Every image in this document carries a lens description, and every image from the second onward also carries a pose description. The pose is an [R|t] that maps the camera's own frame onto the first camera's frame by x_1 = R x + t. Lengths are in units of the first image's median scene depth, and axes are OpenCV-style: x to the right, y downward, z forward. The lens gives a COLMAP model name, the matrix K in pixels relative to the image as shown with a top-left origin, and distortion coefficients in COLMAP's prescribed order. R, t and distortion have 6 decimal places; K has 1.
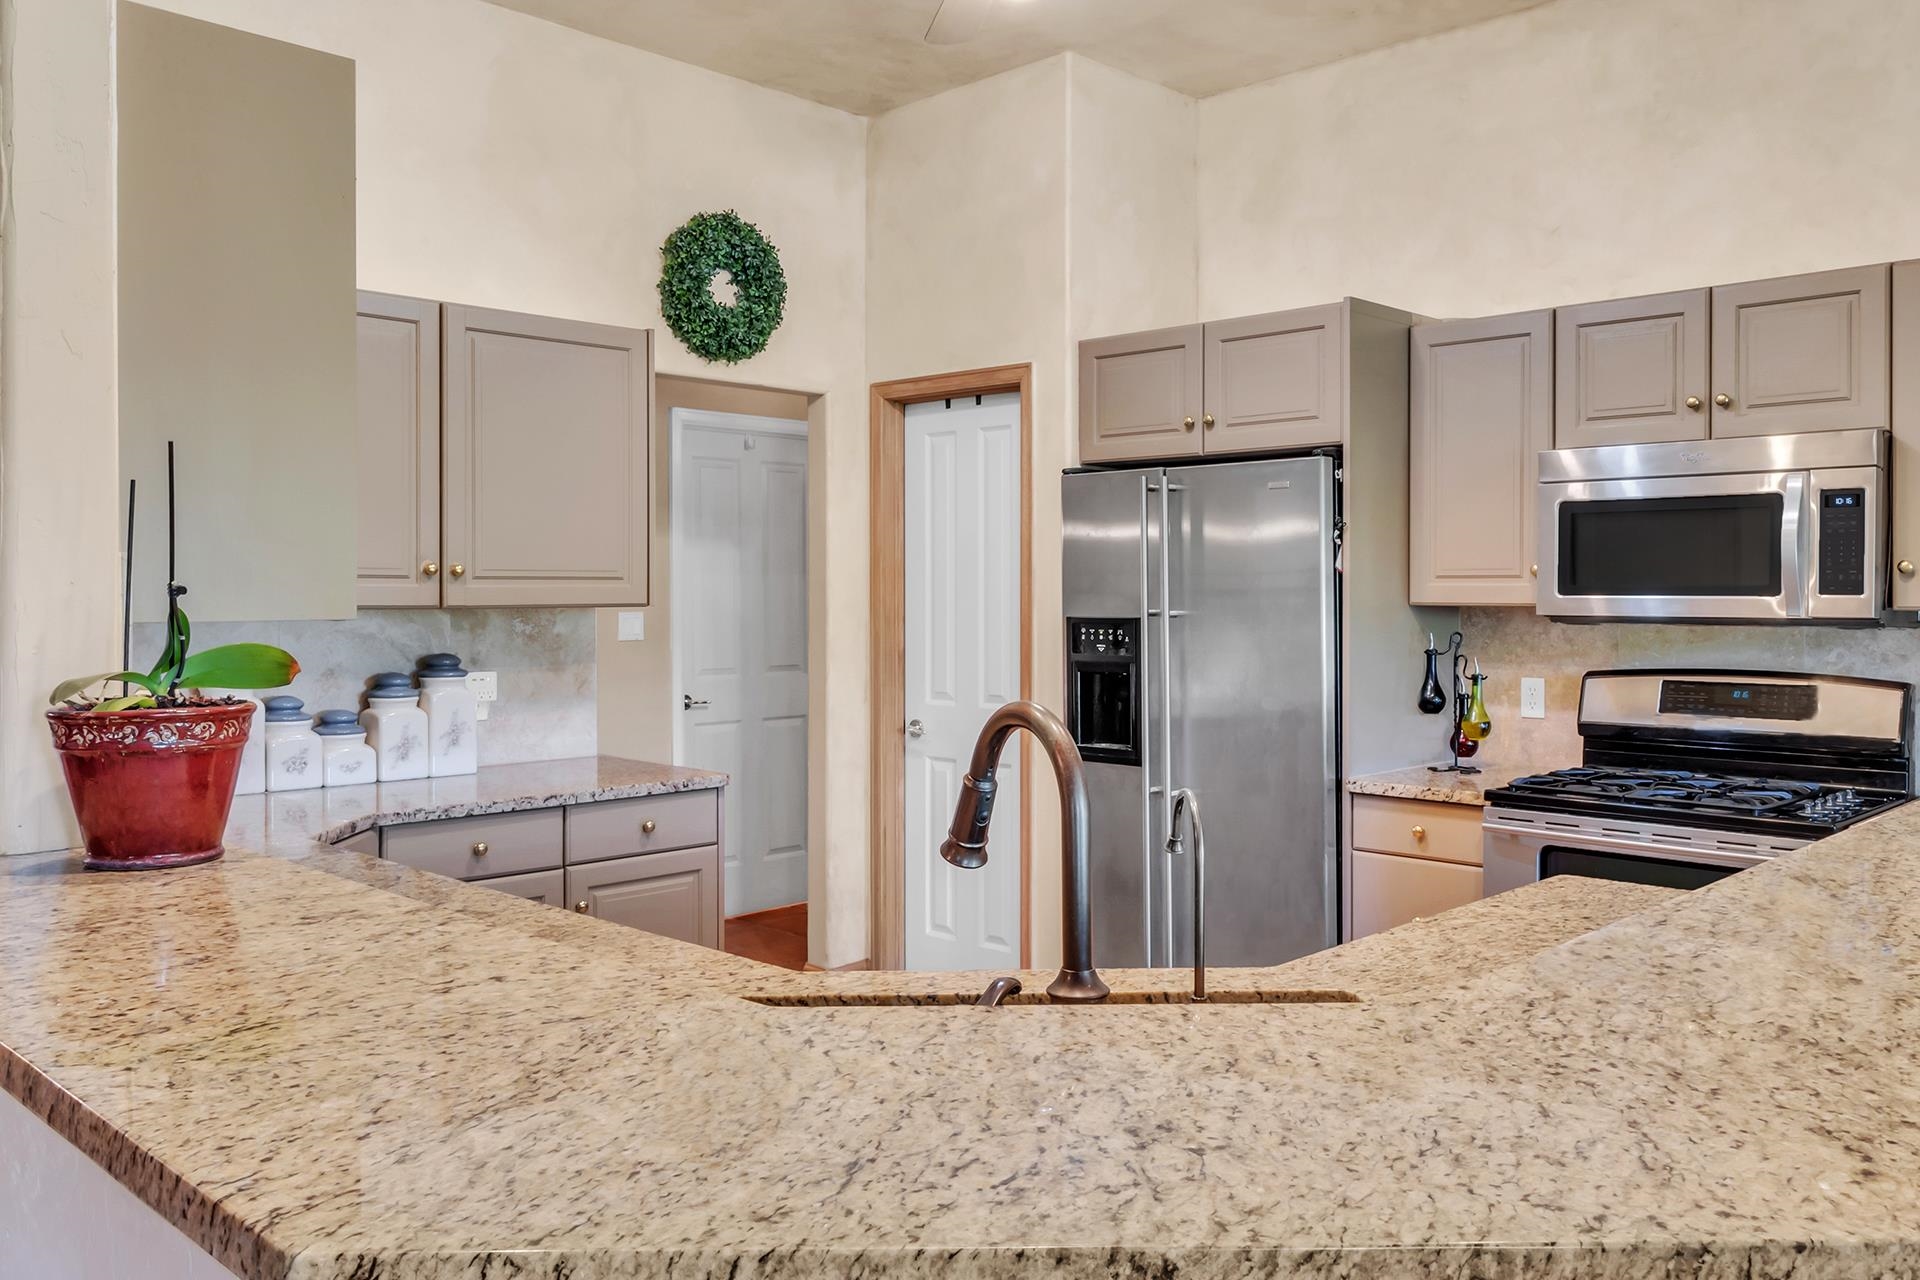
lens RADIAL K [[1509.4, 0, 964.4], [0, 1509.4, 570.1], [0, 0, 1]] dist [-0.004864, 0.001929]
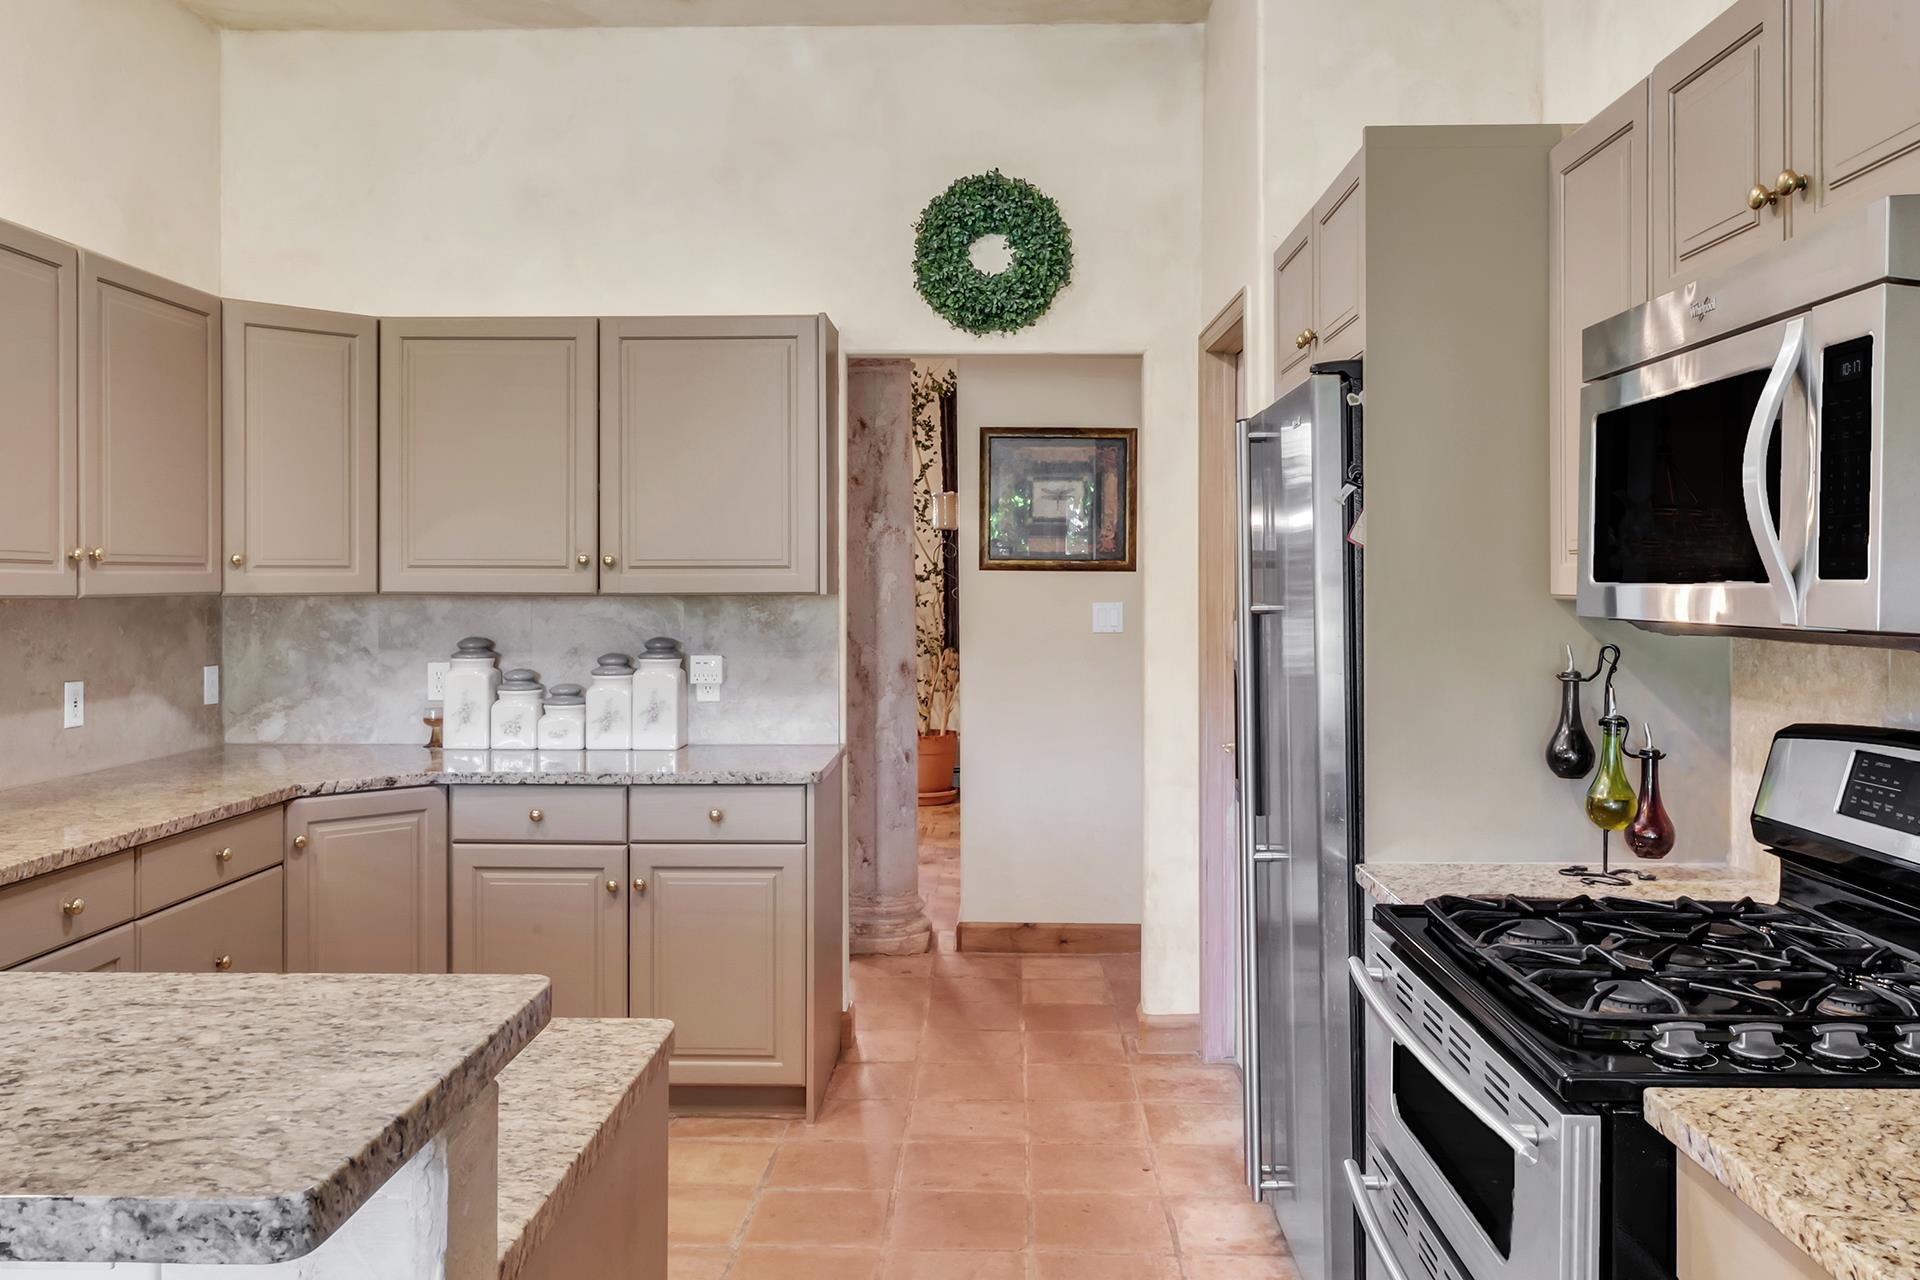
lens RADIAL K [[1509.4, 0, 964.4], [0, 1509.4, 570.1], [0, 0, 1]] dist [-0.004864, 0.001929]
pose [[0.687503, -0.006688, -0.726150, 0.592569], [0.010080, 0.999949, 0.000333, 0.008646], [0.726111, -0.007549, 0.687536, 0.409334]]
